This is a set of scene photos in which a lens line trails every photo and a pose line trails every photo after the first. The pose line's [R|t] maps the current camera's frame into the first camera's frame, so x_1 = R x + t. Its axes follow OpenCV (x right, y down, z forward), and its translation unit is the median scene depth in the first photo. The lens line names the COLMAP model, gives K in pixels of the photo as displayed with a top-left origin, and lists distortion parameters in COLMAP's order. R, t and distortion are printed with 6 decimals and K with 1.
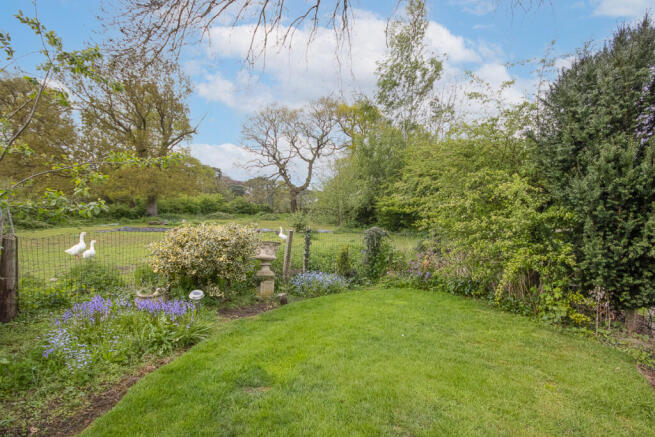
lens RADIAL K [[311.8, 0, 325.5], [0, 311.8, 234.1], [0, 0, 1]] dist [0.000060, 0.000218]
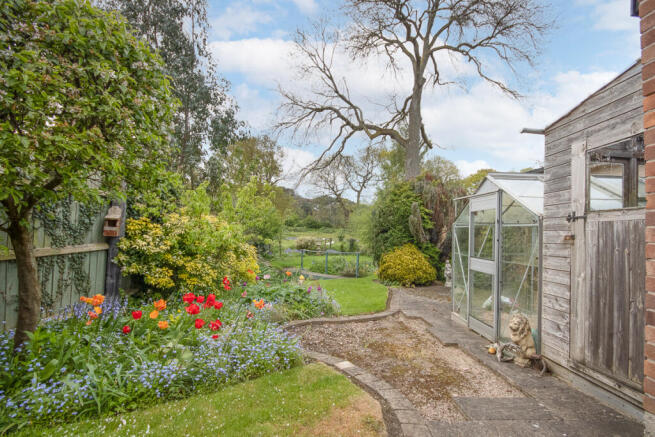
lens RADIAL K [[311.8, 0, 325.5], [0, 311.8, 234.1], [0, 0, 1]] dist [0.000060, 0.000218]
pose [[0.978297, 0.014252, -0.206716, 0.100162], [-0.021830, 0.999169, -0.034424, 0.010208], [0.206053, 0.038190, 0.977795, -0.403619]]
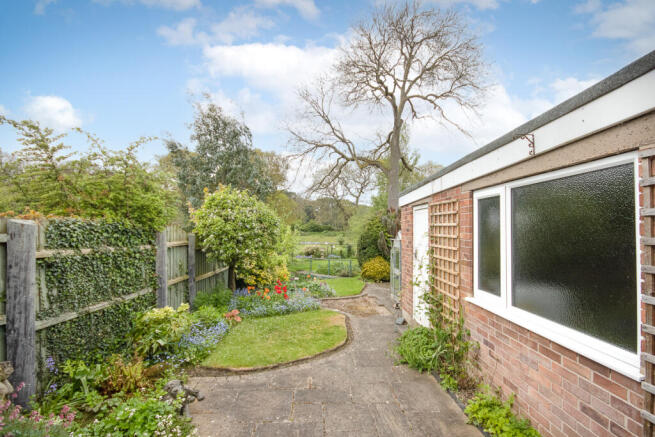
lens RADIAL K [[315.5, 0, 327.5], [0, 315.5, 231.7], [0, 0, 1]] dist [-0.000210, 0.000037]
pose [[0.978410, -0.009820, -0.206439, 0.129183], [0.002070, 0.999286, -0.037723, -0.005873], [0.206662, 0.036482, 0.977732, -0.542186]]
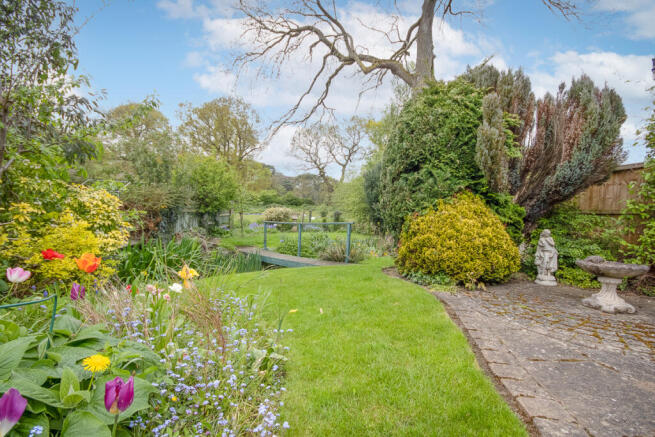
lens RADIAL K [[311.8, 0, 325.5], [0, 311.8, 234.1], [0, 0, 1]] dist [0.000060, 0.000218]
pose [[0.987822, 0.031951, -0.152271, 0.083160], [-0.028615, 0.999301, 0.024055, 0.019993], [0.152933, -0.019405, 0.988046, -0.286178]]
